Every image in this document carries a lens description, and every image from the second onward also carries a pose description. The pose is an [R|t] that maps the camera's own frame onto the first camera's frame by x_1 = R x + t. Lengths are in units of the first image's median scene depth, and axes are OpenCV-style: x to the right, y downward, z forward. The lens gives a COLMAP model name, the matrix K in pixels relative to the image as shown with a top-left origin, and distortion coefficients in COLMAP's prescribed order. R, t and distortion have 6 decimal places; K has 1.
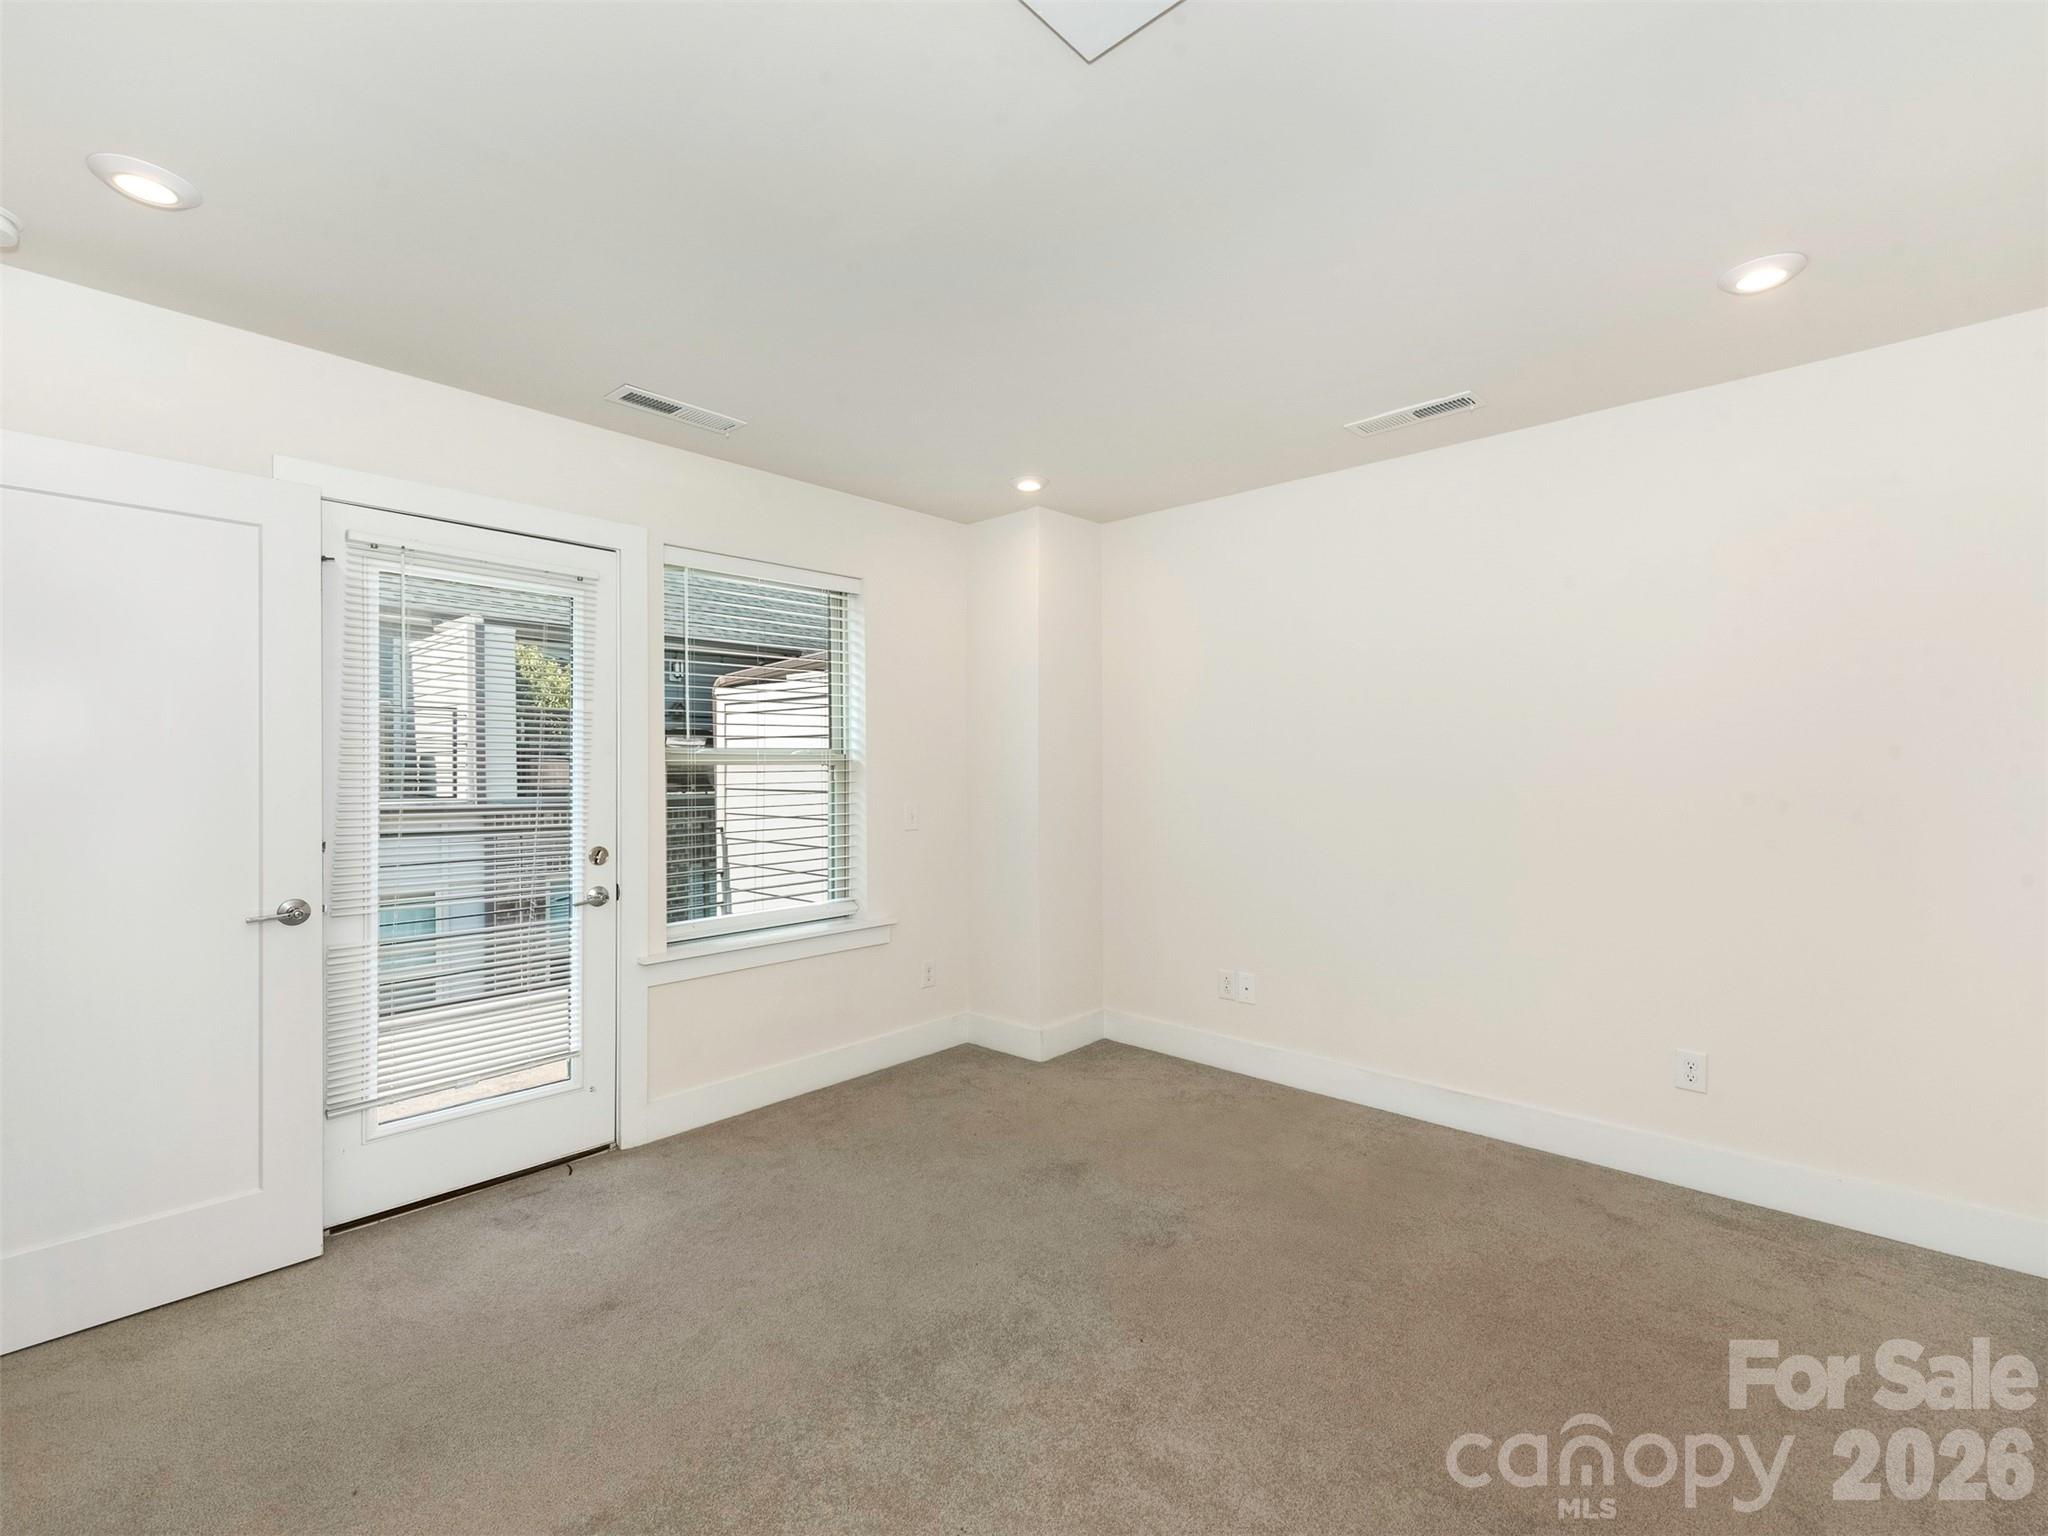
lens RADIAL K [[926.9, 0, 1021.3], [0, 926.9, 768.6], [0, 0, 1]] dist [-0.005037, -0.001176]
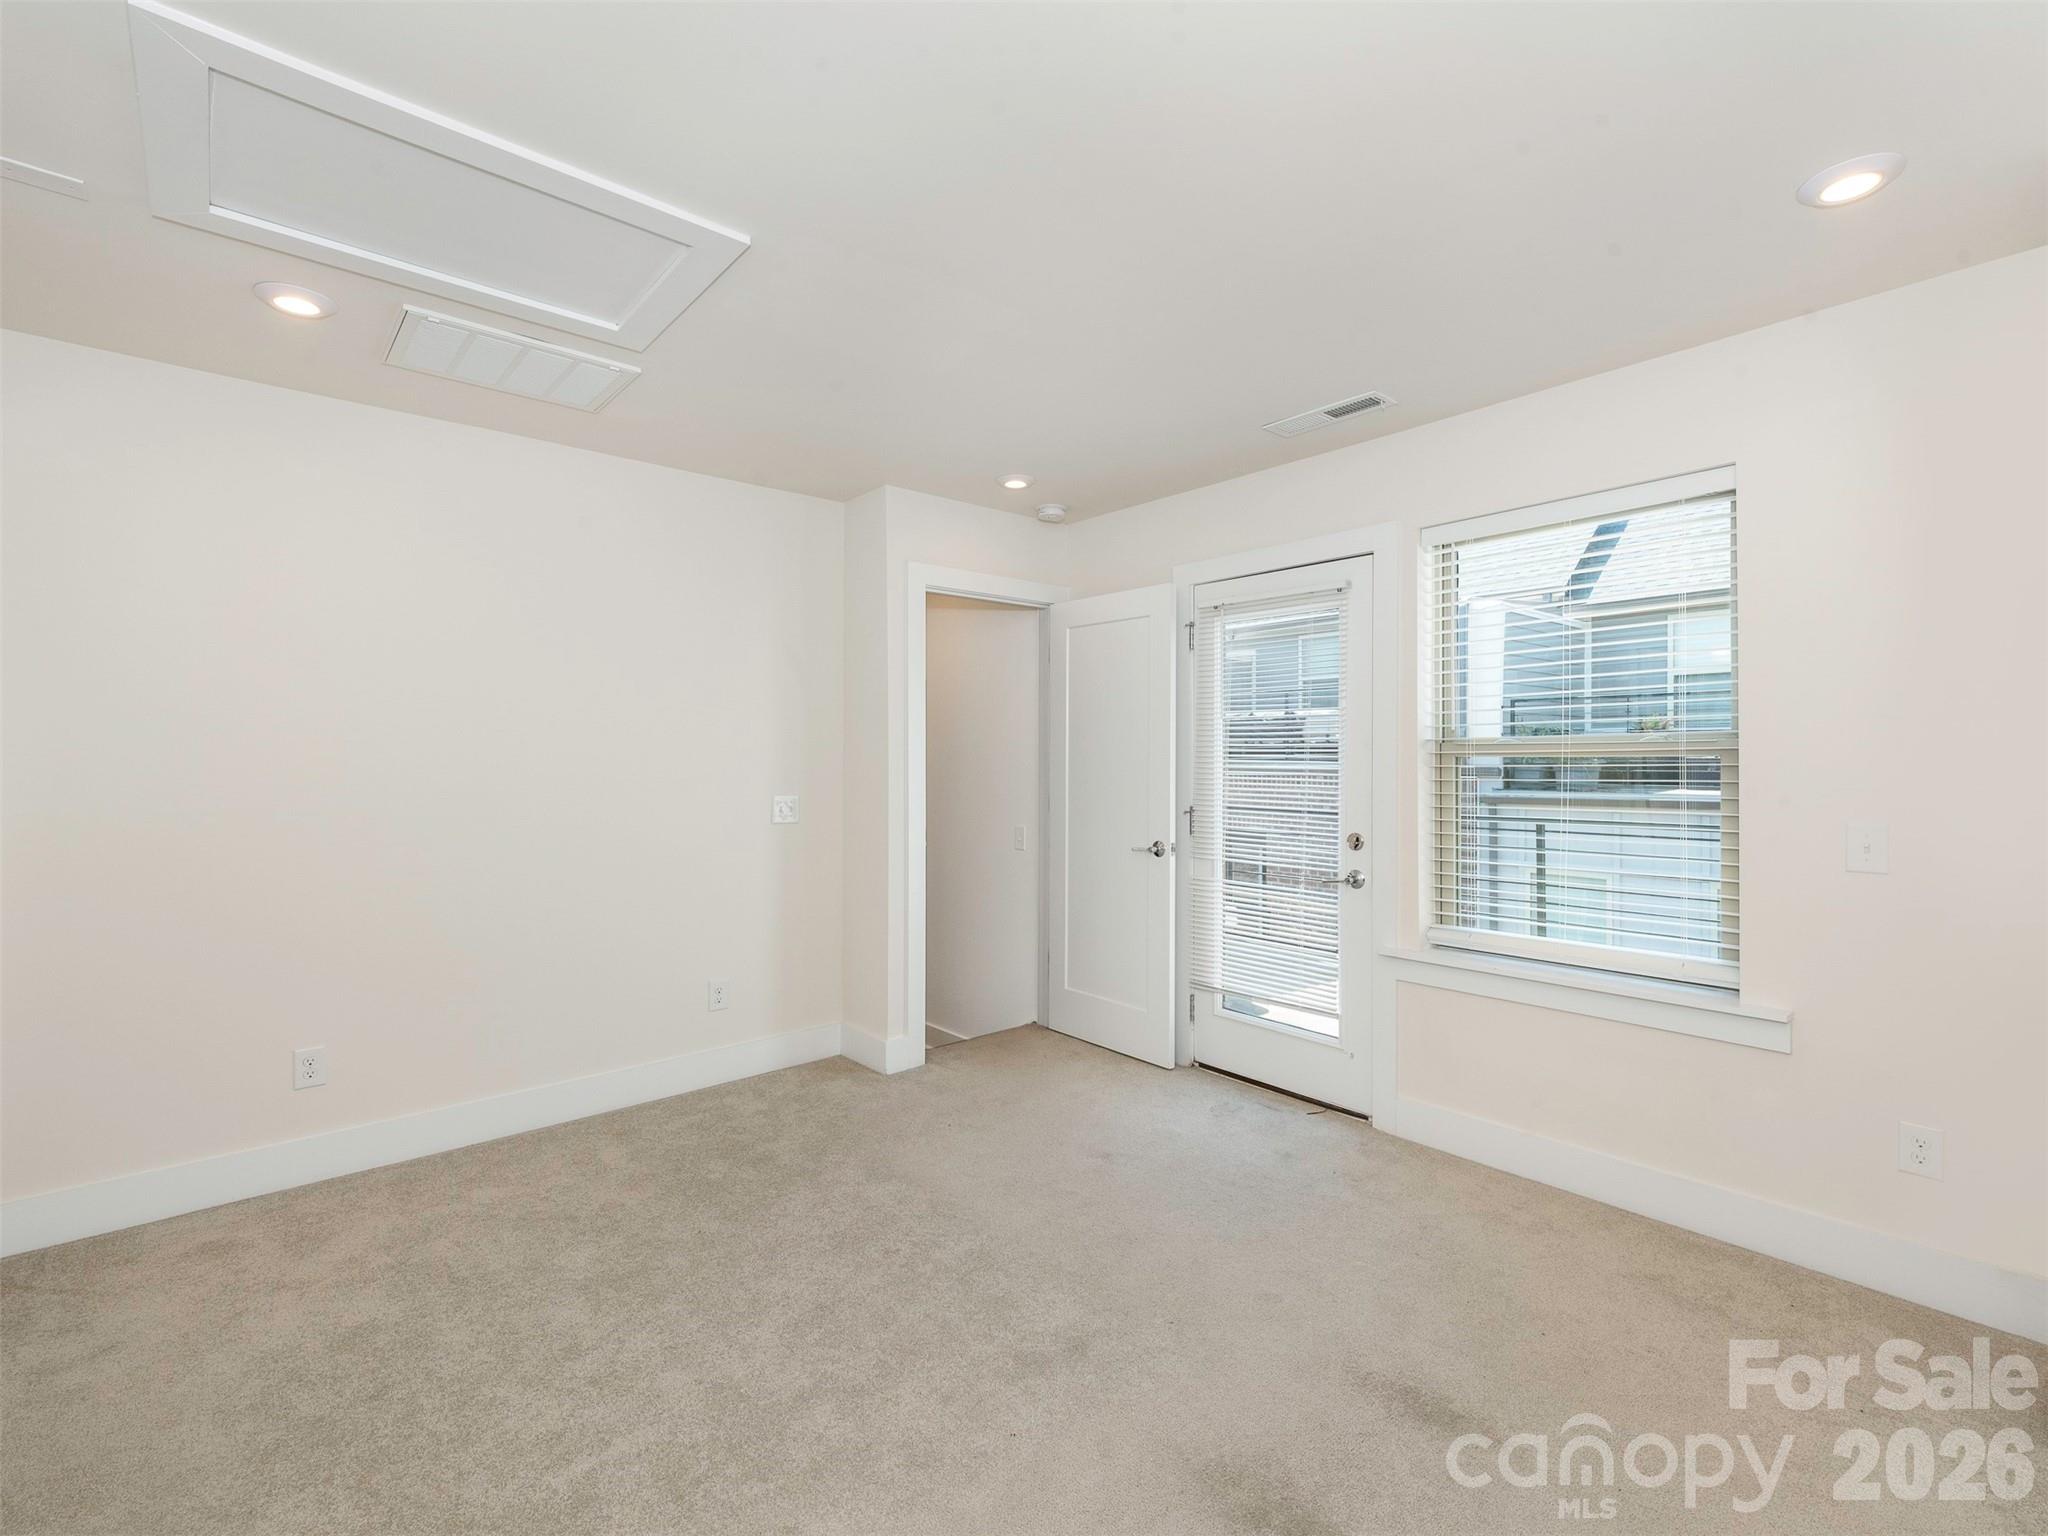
lens RADIAL K [[926.9, 0, 1032.2], [0, 926.9, 762.5], [0, 0, 1]] dist [-0.005037, -0.001176]
pose [[-0.103865, 0.012959, -0.994507, 0.669961], [-0.003550, 0.999904, 0.013400, -0.011726], [0.994585, 0.004922, -0.103809, 0.753437]]
